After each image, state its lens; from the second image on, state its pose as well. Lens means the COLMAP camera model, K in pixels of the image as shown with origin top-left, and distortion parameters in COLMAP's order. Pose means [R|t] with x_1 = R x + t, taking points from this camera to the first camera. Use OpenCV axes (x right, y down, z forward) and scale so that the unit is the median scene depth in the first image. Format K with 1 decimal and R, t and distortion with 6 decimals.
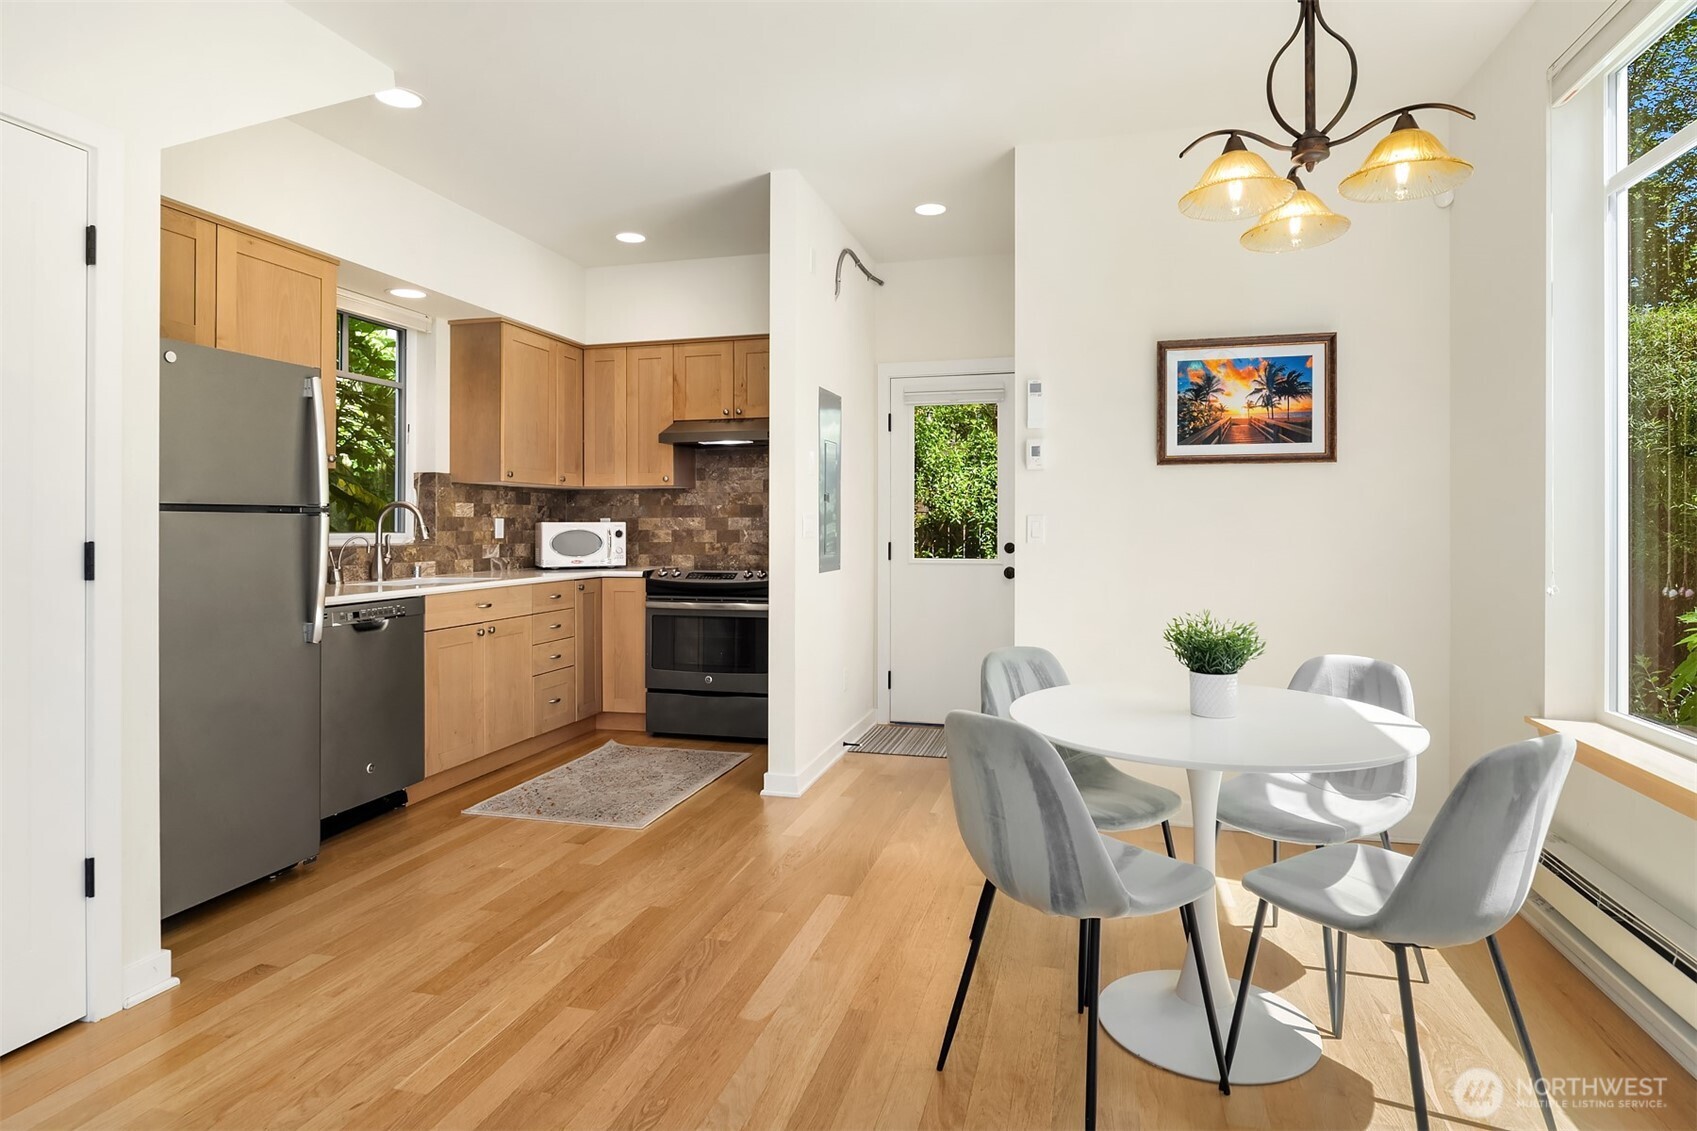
lens RADIAL K [[960.6, 0, 874.1], [0, 960.6, 521.9], [0, 0, 1]] dist [-0.005664, -0.002861]
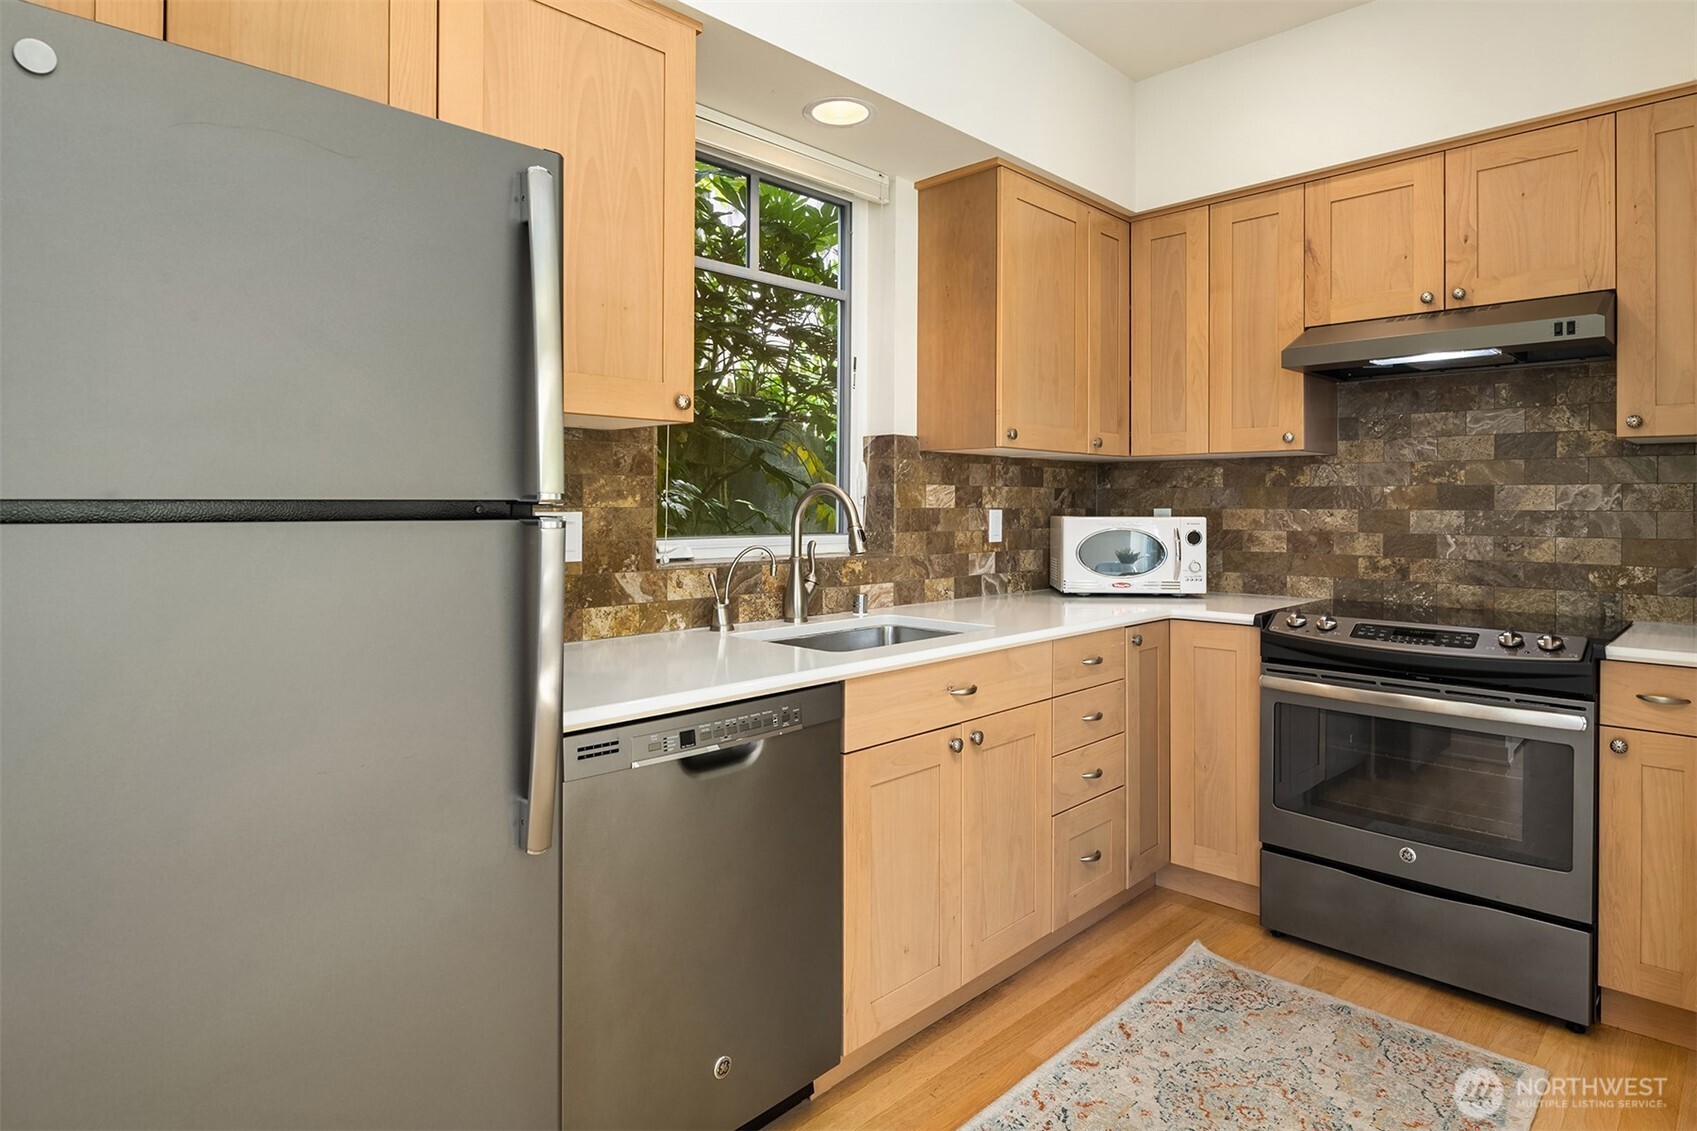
lens RADIAL K [[960.6, 0, 858.5], [0, 960.6, 499.8], [0, 0, 1]] dist [-0.005664, -0.002861]
pose [[0.867574, 0.003430, -0.497296, -0.167701], [-0.002858, 0.999994, 0.001911, -0.011164], [0.497300, -0.000237, 0.867579, 0.441361]]
